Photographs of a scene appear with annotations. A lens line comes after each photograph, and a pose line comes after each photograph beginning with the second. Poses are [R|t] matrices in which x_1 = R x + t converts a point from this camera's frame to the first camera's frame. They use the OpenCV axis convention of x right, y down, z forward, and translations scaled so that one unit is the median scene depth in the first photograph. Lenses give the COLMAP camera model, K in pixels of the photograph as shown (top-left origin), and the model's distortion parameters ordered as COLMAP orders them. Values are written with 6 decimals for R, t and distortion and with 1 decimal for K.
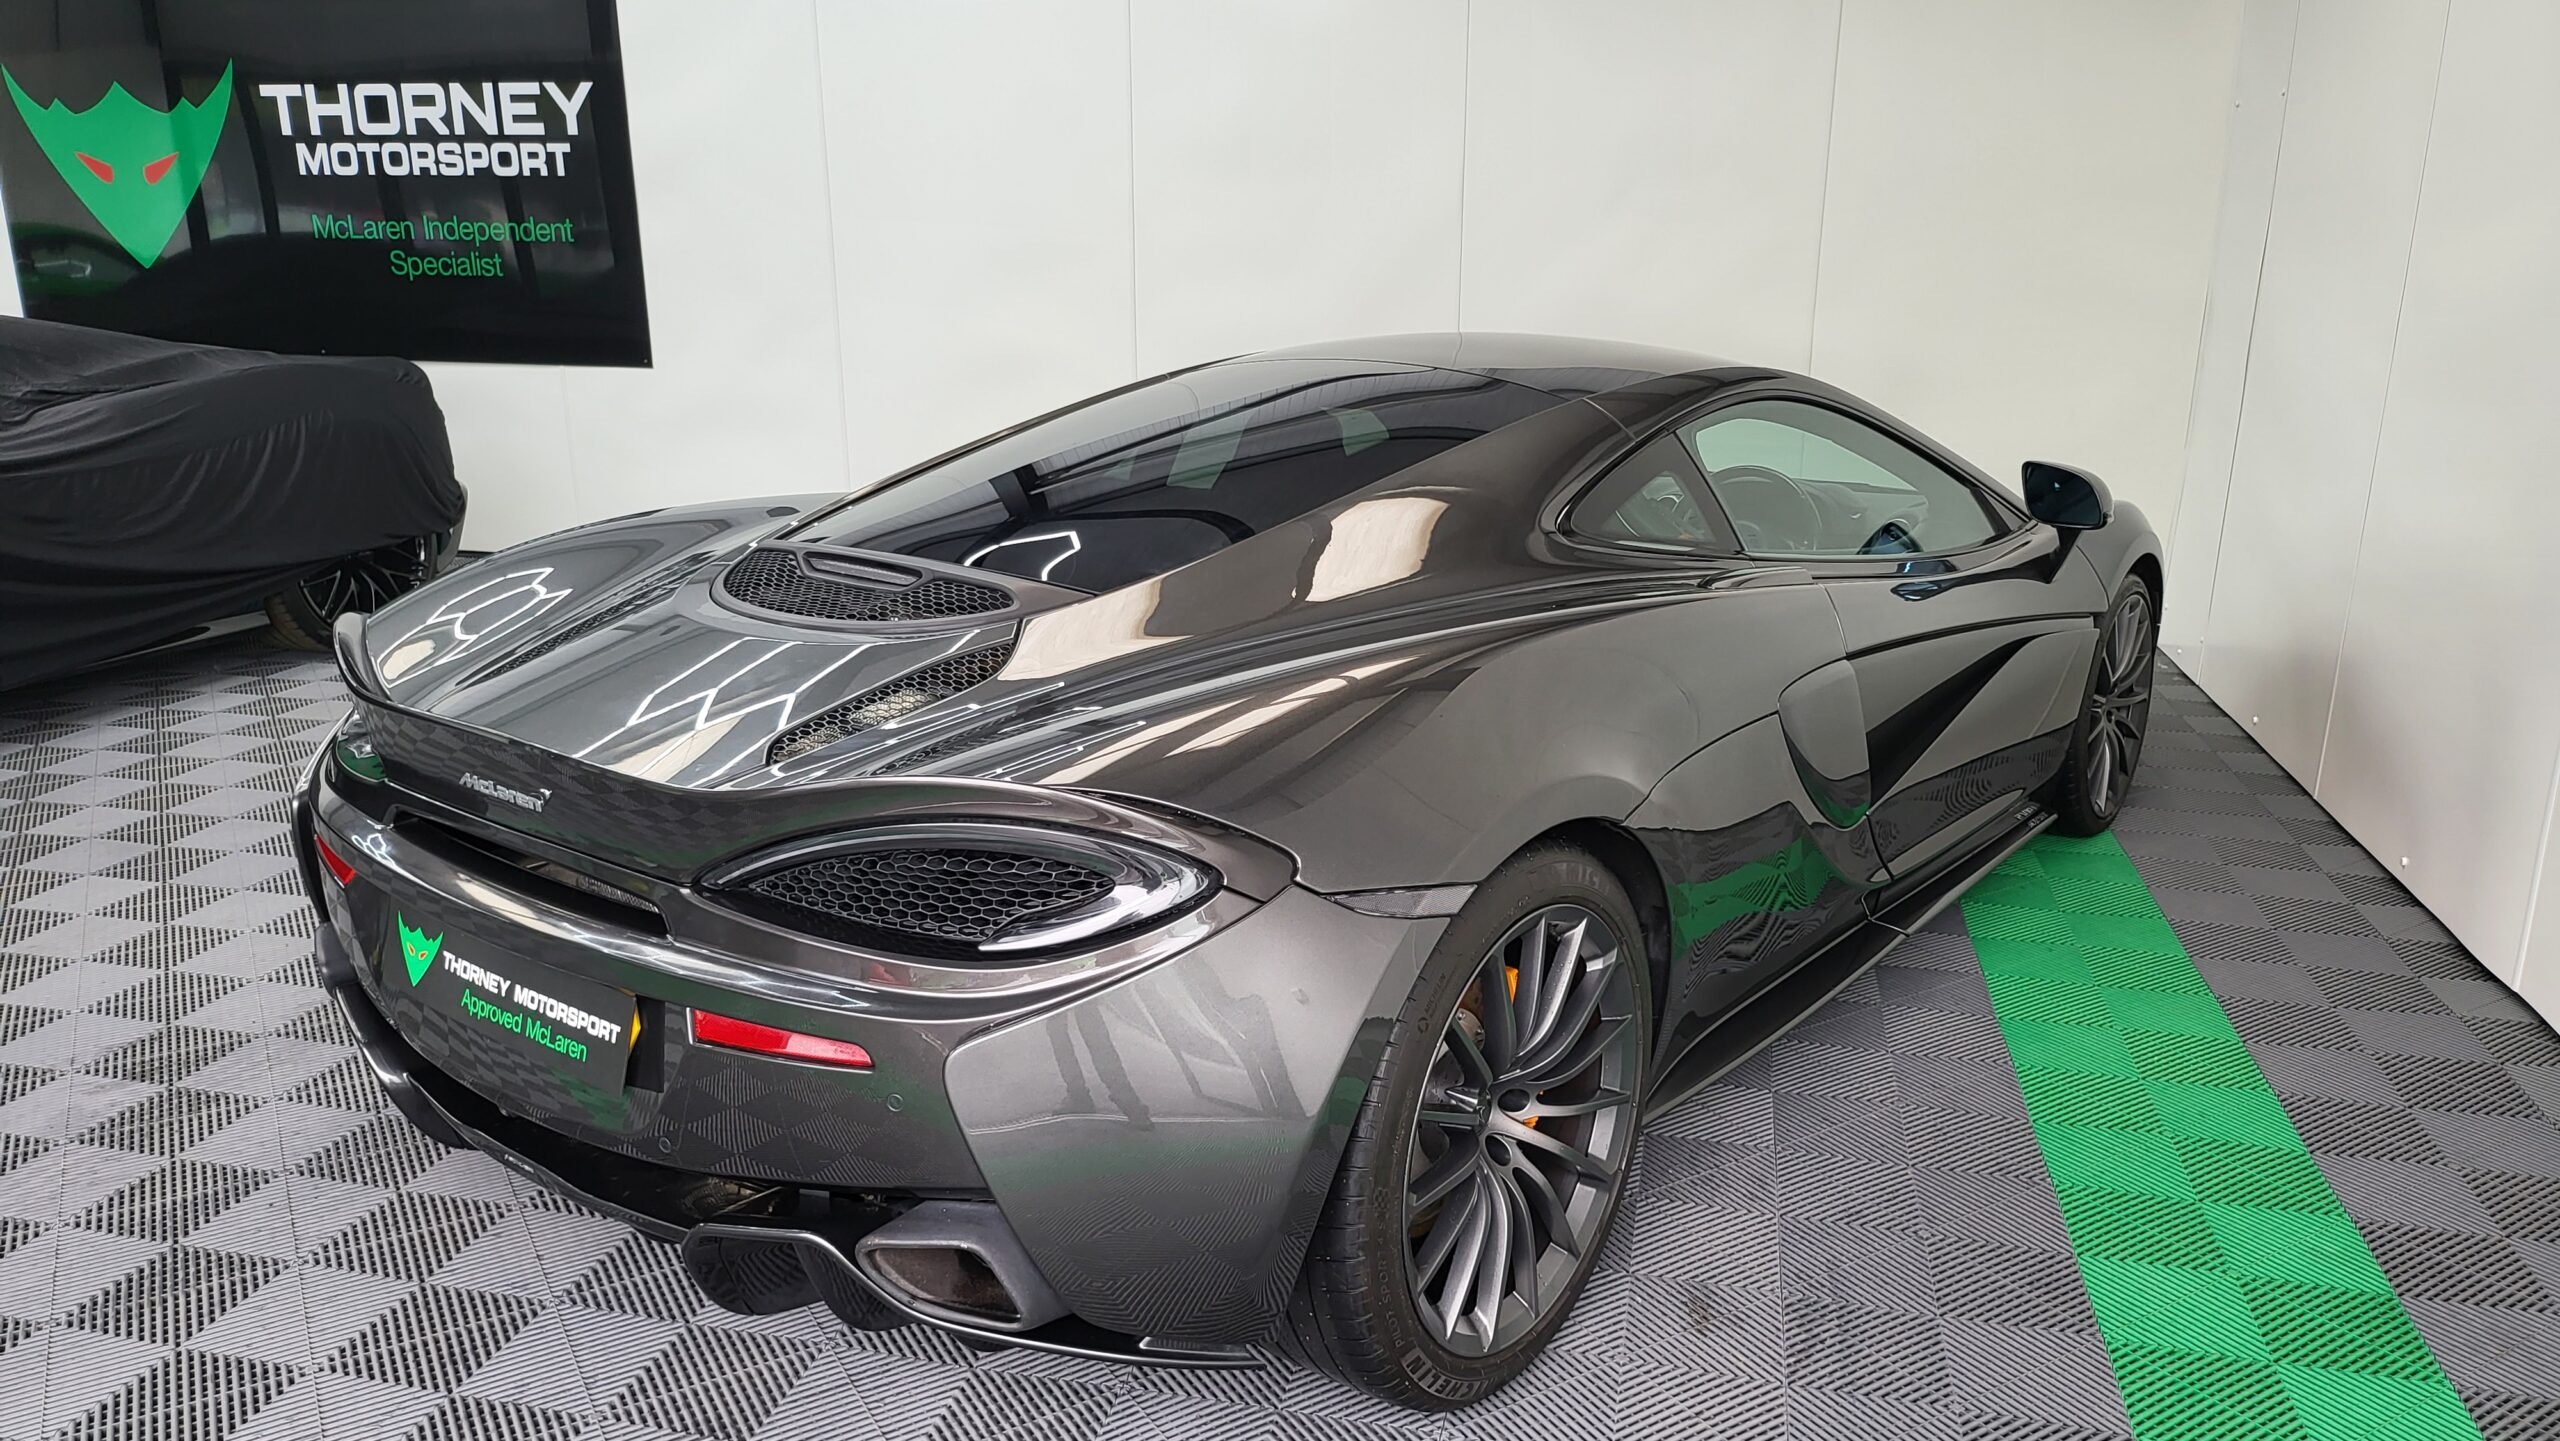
lens RADIAL K [[1800.2, 0, 1264.1], [0, 1800.2, 767.0], [0, 0, 1]] dist [0.065173, -0.068012]
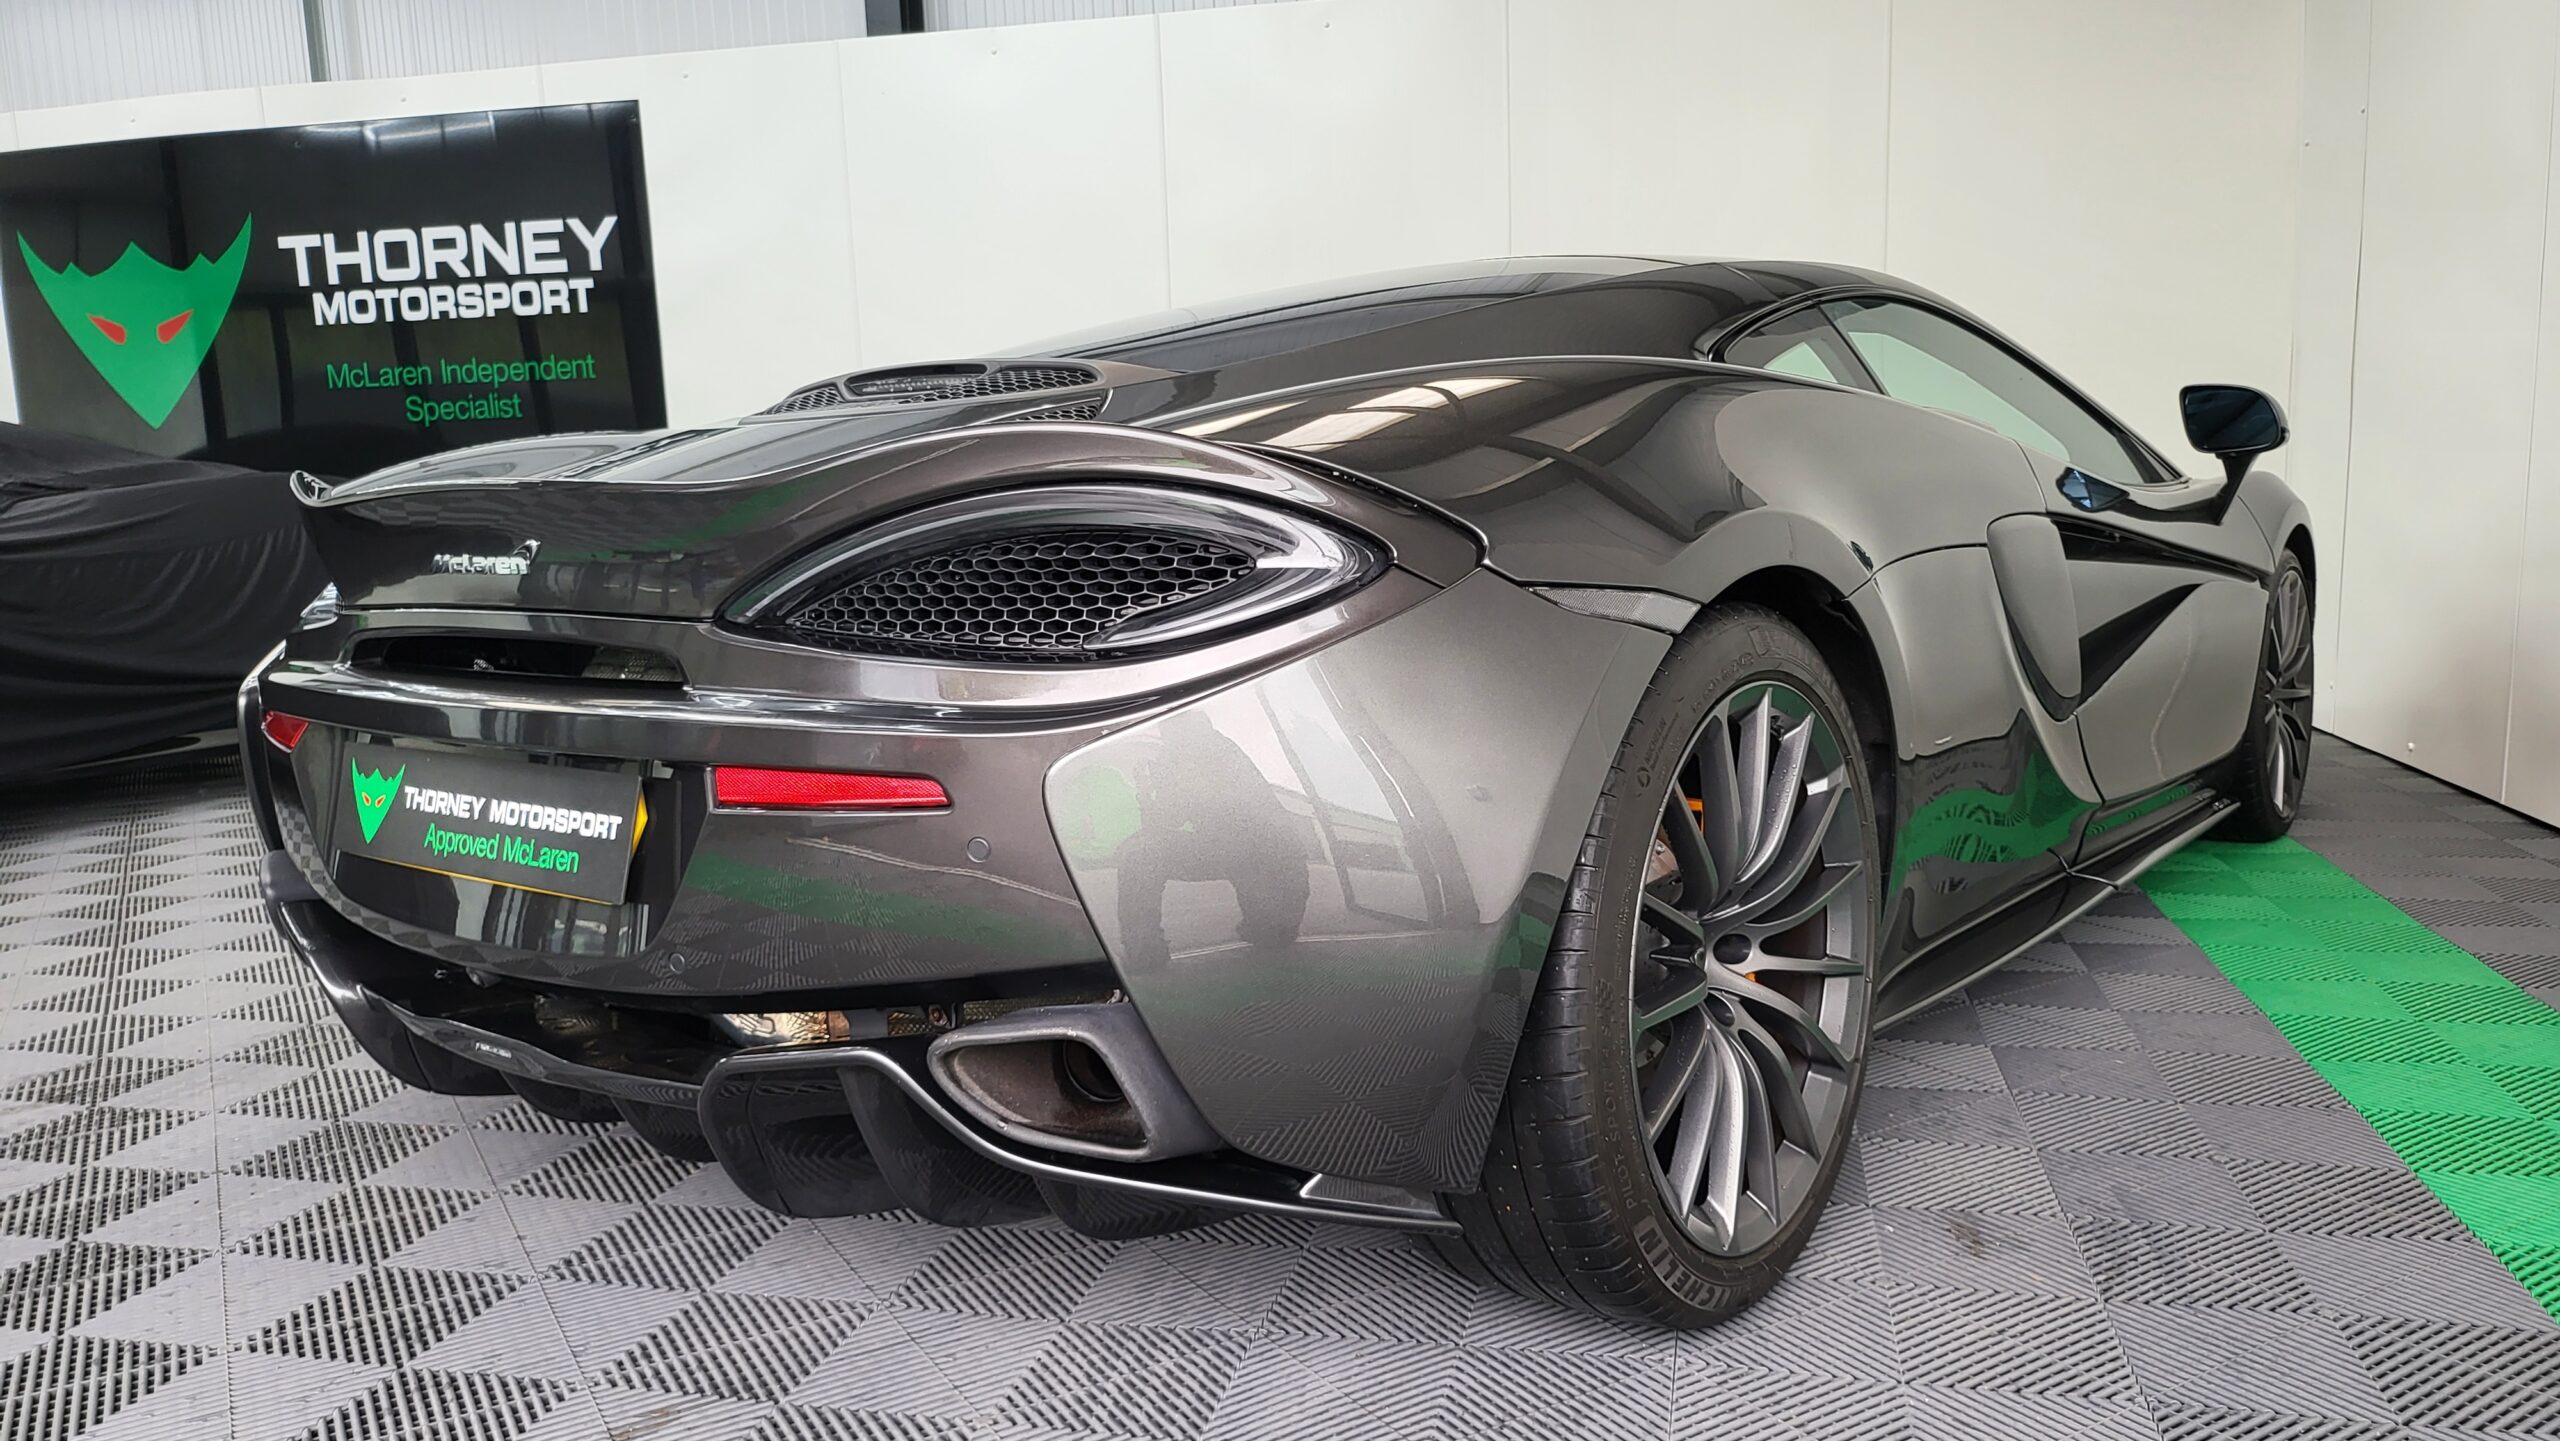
lens RADIAL K [[1795.0, 0, 1287.3], [0, 1795.0, 804.5], [0, 0, 1]] dist [0.061637, -0.064437]
pose [[0.999455, -0.032624, 0.004986, -0.055472], [0.032995, 0.991034, -0.129472, 0.195762], [-0.000717, 0.129566, 0.991571, 0.175583]]
